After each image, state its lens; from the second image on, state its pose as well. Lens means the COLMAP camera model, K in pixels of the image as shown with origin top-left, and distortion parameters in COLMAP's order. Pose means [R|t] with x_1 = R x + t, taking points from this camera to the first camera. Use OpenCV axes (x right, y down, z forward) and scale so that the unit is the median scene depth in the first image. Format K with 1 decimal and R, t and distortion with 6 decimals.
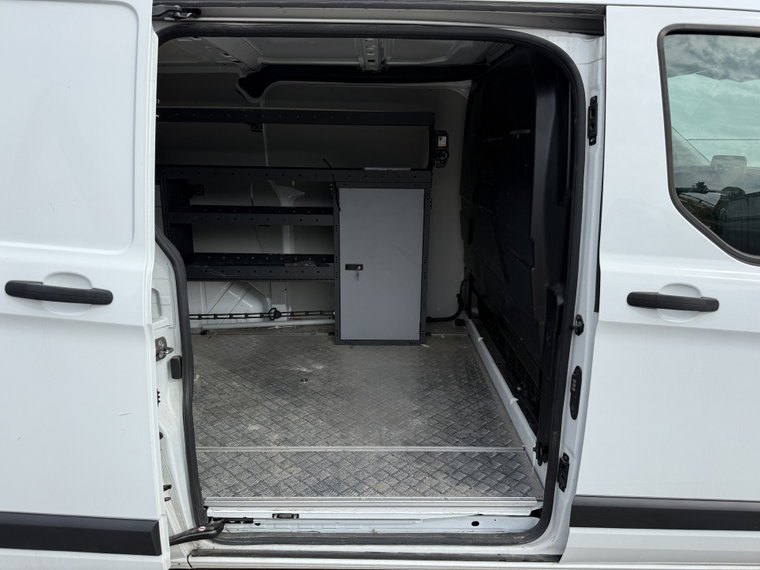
lens RADIAL K [[529.2, 0, 384.0], [0, 529.2, 287.9], [0, 0, 1]] dist [0.079179, -0.129523]
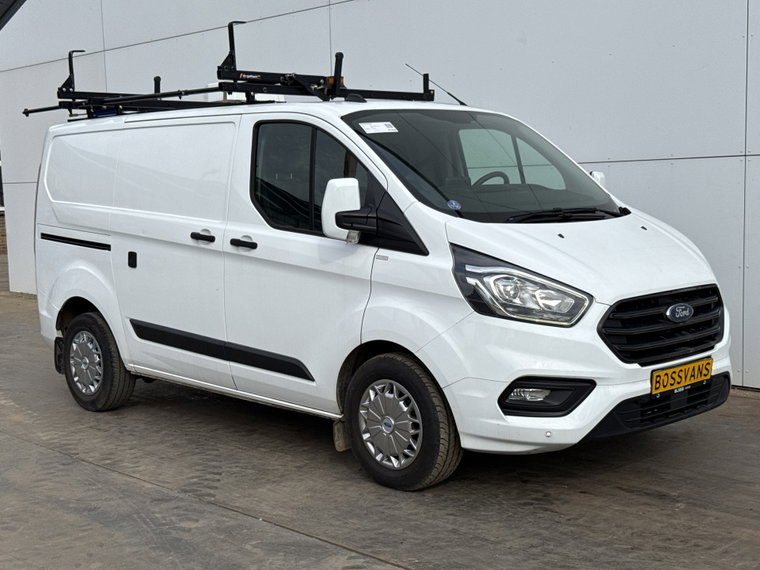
lens RADIAL K [[1069.3, 0, 377.3], [0, 1069.3, 286.6], [0, 0, 1]] dist [0.103400, -0.045289]
pose [[0.678554, 0.053616, -0.732591, 4.091001], [-0.165503, 0.982847, -0.081364, 0.458948], [0.715663, 0.176456, 0.675788, -1.513722]]
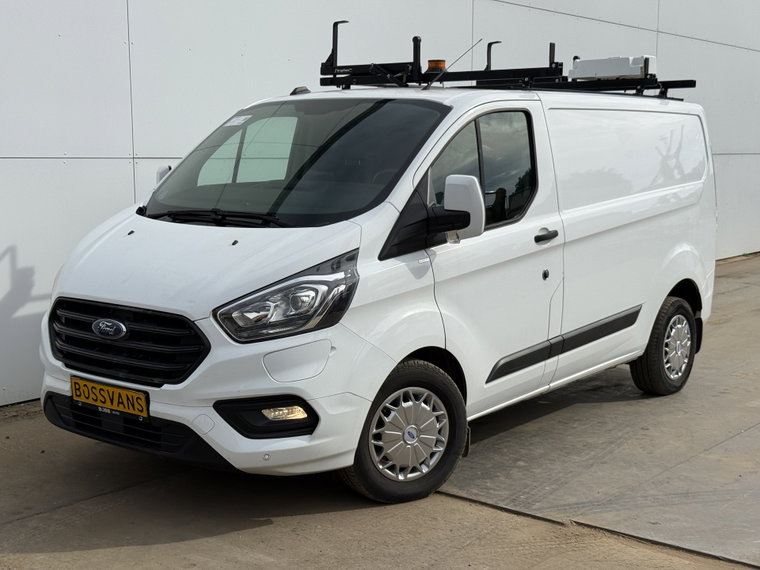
lens RADIAL K [[1069.3, 0, 377.3], [0, 1069.3, 286.6], [0, 0, 1]] dist [0.103400, -0.045289]
pose [[-0.638230, 0.092929, -0.764217, 4.145315], [-0.212556, 0.932829, 0.290946, -1.264973], [0.739921, 0.348129, -0.575607, 4.428020]]
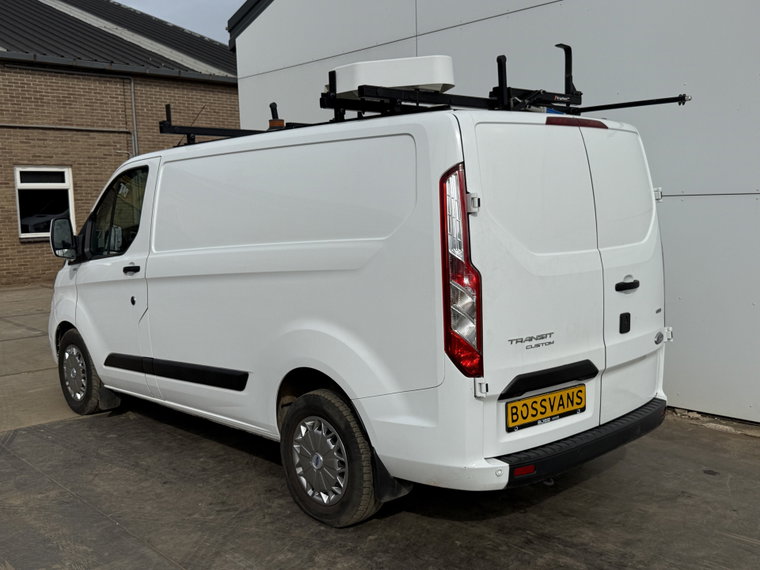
lens RADIAL K [[786.8, 0, 380.0], [0, 786.8, 285.0], [0, 0, 1]] dist [0.004208, -0.023067]
pose [[-0.677580, -0.066264, 0.732457, -3.095521], [0.221855, 0.931122, 0.289469, -1.116891], [-0.701189, 0.358638, -0.616209, 3.931974]]
